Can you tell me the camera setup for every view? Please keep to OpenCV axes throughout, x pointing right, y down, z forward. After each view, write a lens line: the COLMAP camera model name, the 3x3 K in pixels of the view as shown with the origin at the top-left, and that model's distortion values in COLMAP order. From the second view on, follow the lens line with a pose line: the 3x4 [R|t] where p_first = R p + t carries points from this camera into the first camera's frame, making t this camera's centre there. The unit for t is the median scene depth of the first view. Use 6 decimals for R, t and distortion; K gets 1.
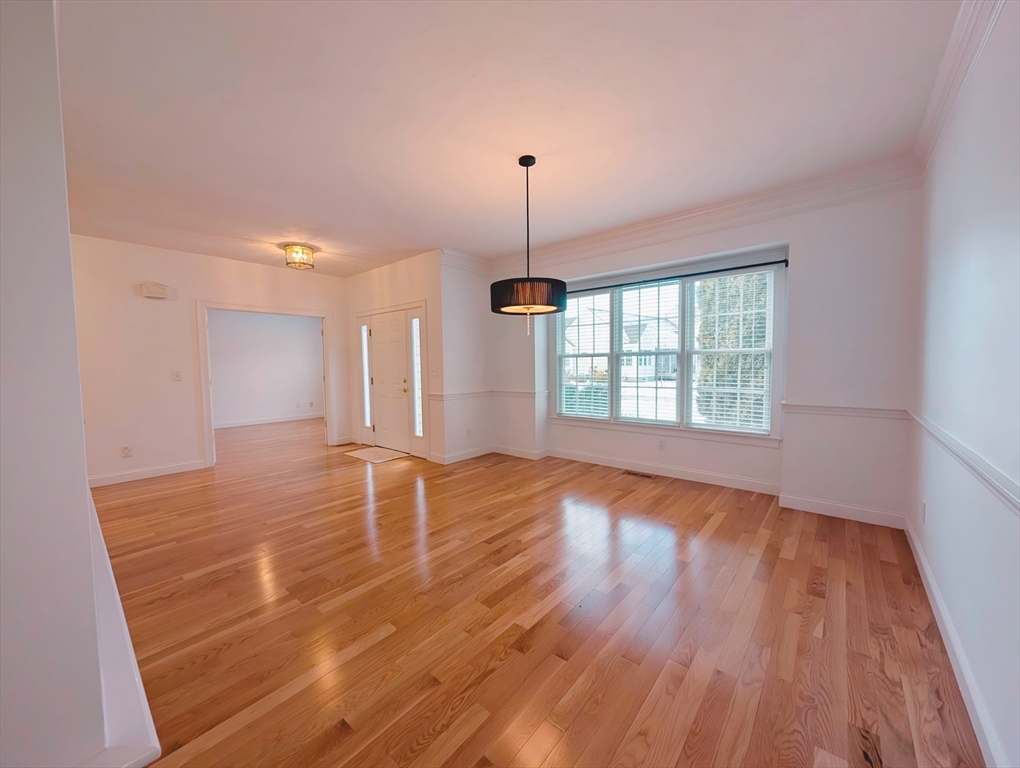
lens RADIAL K [[385.7, 0, 507.0], [0, 385.7, 385.4], [0, 0, 1]] dist [0.000626, 0.000017]
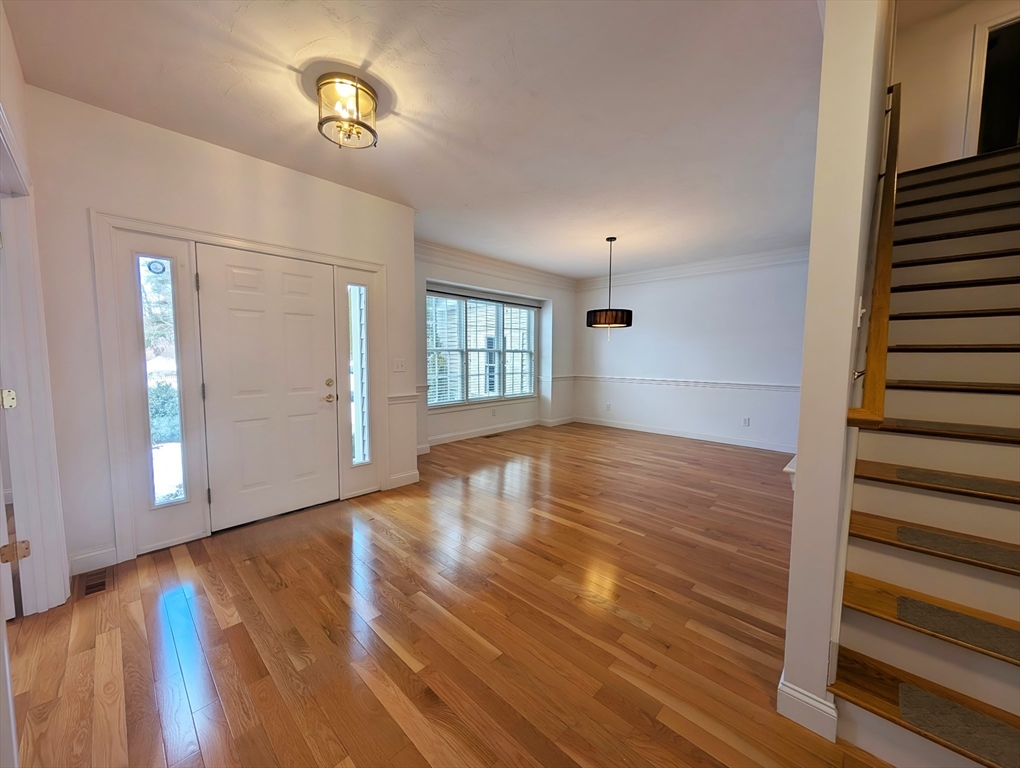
lens RADIAL K [[385.7, 0, 507.0], [0, 385.7, 385.4], [0, 0, 1]] dist [0.000626, 0.000017]
pose [[0.052923, -0.064265, 0.996529, -1.153180], [0.053163, 0.996693, 0.061452, -0.041226], [-0.997182, 0.049727, 0.056164, 0.933655]]
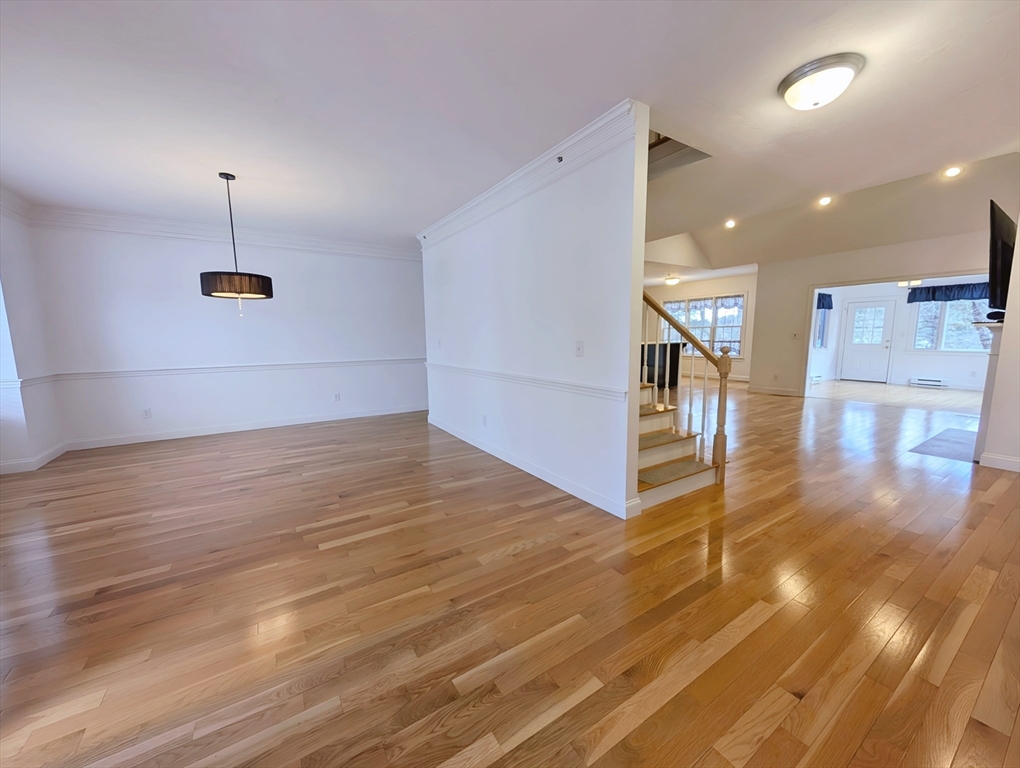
lens RADIAL K [[385.7, 0, 507.0], [0, 385.7, 385.4], [0, 0, 1]] dist [0.000626, 0.000017]
pose [[-0.957285, -0.014220, 0.288795, -0.798286], [0.039421, 0.983045, 0.179076, -0.065871], [-0.286445, 0.182811, -0.940494, 1.369859]]
